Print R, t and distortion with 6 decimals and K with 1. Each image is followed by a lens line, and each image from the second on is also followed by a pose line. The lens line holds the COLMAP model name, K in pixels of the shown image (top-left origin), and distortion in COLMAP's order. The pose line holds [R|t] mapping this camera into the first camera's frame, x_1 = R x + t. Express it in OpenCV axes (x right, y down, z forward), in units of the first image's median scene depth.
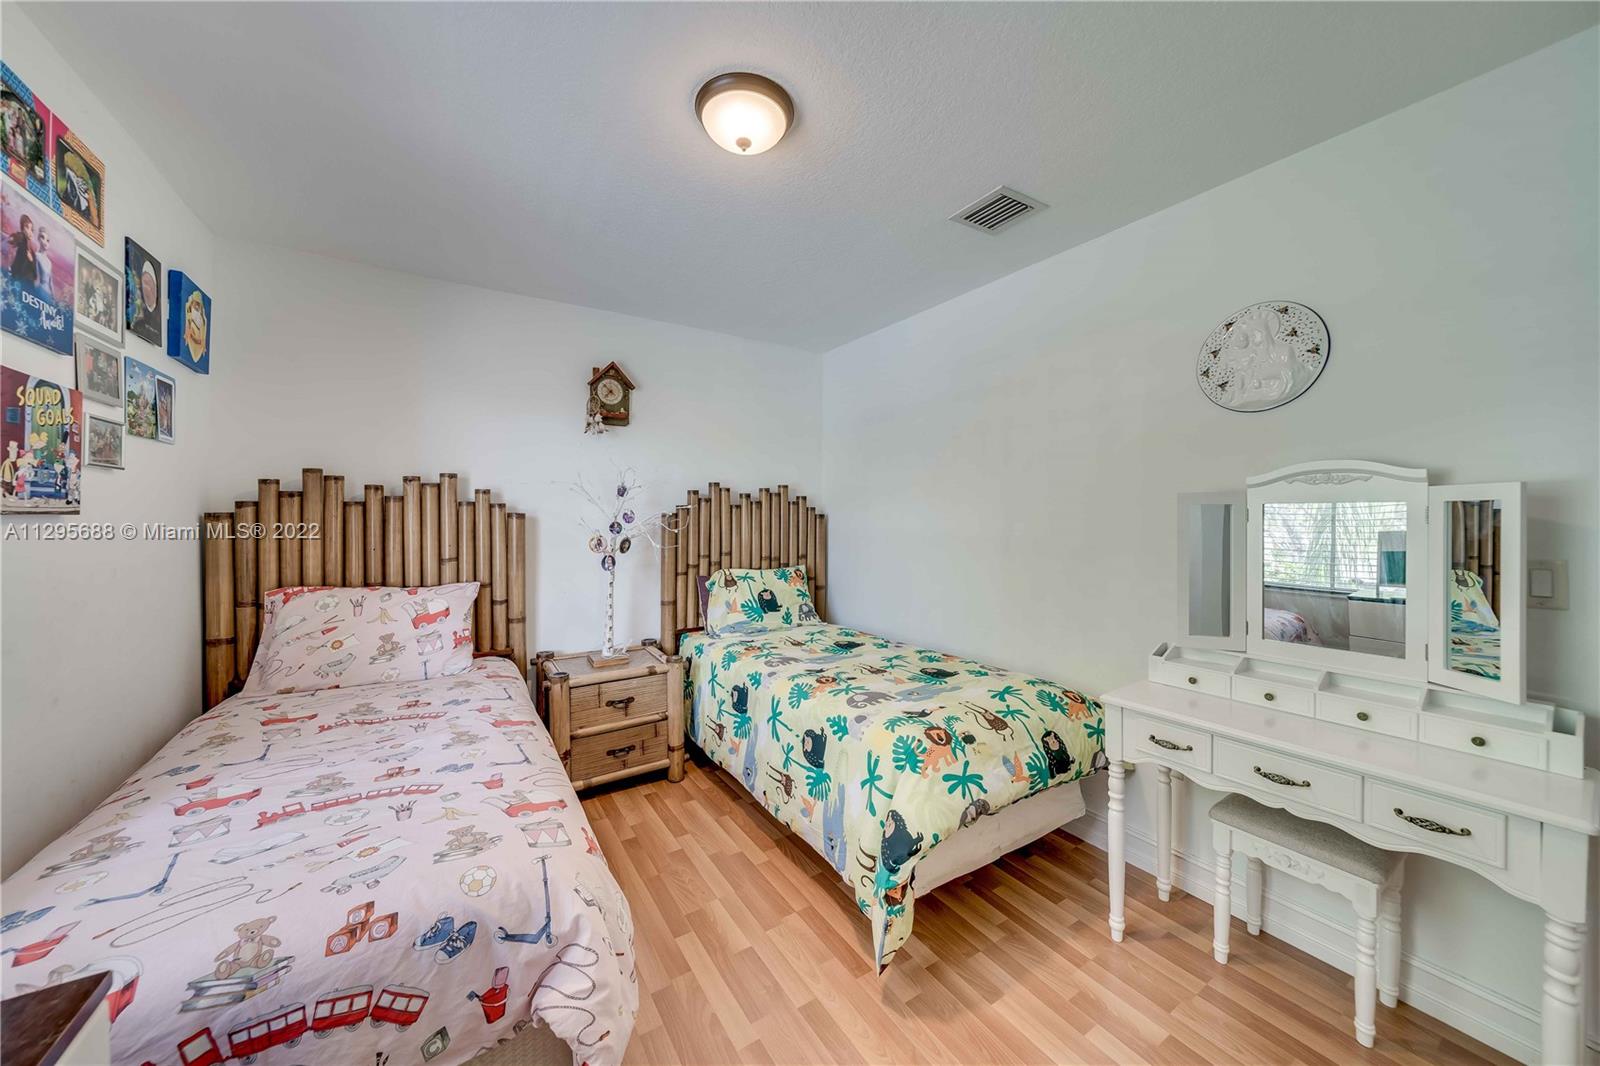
lens RADIAL K [[554.9, 0, 799.6], [0, 554.9, 520.4], [0, 0, 1]] dist [-0.006841, 0.000425]
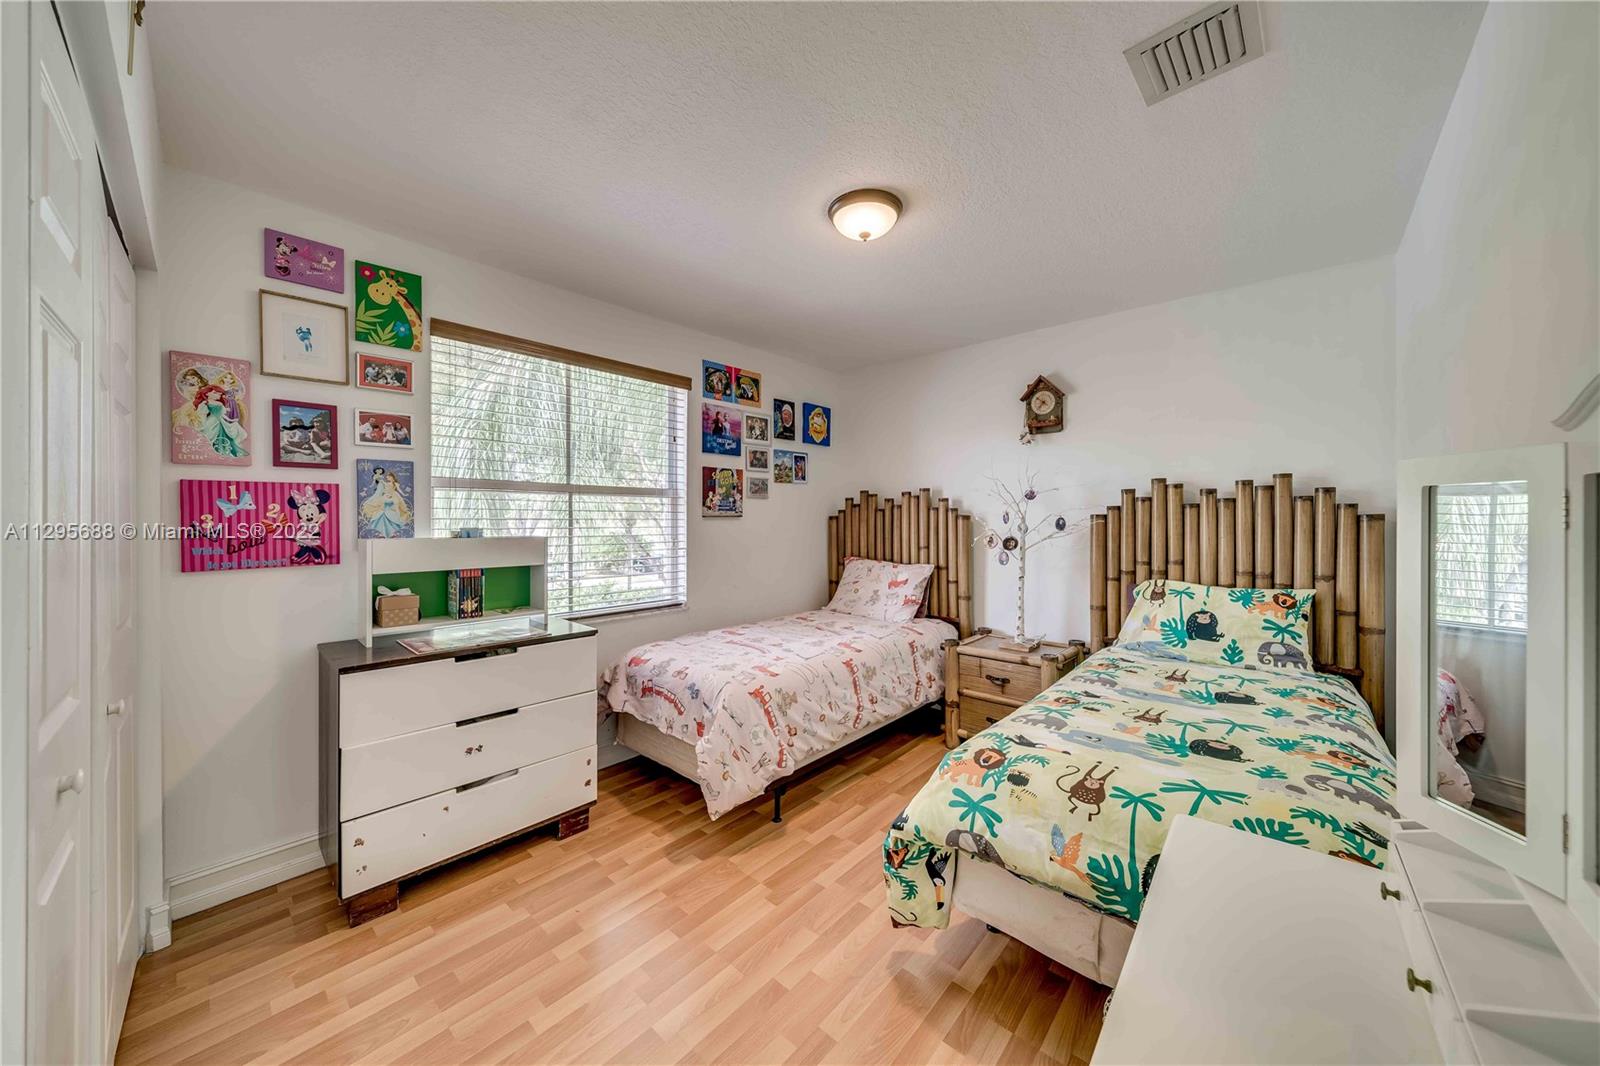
lens RADIAL K [[554.9, 0, 798.6], [0, 554.9, 523.2], [0, 0, 1]] dist [-0.006841, 0.000425]
pose [[0.262225, 0.006654, -0.964984, 0.755459], [-0.008835, 0.999951, 0.004494, 0.003038], [0.964966, 0.007348, 0.262271, 0.334281]]
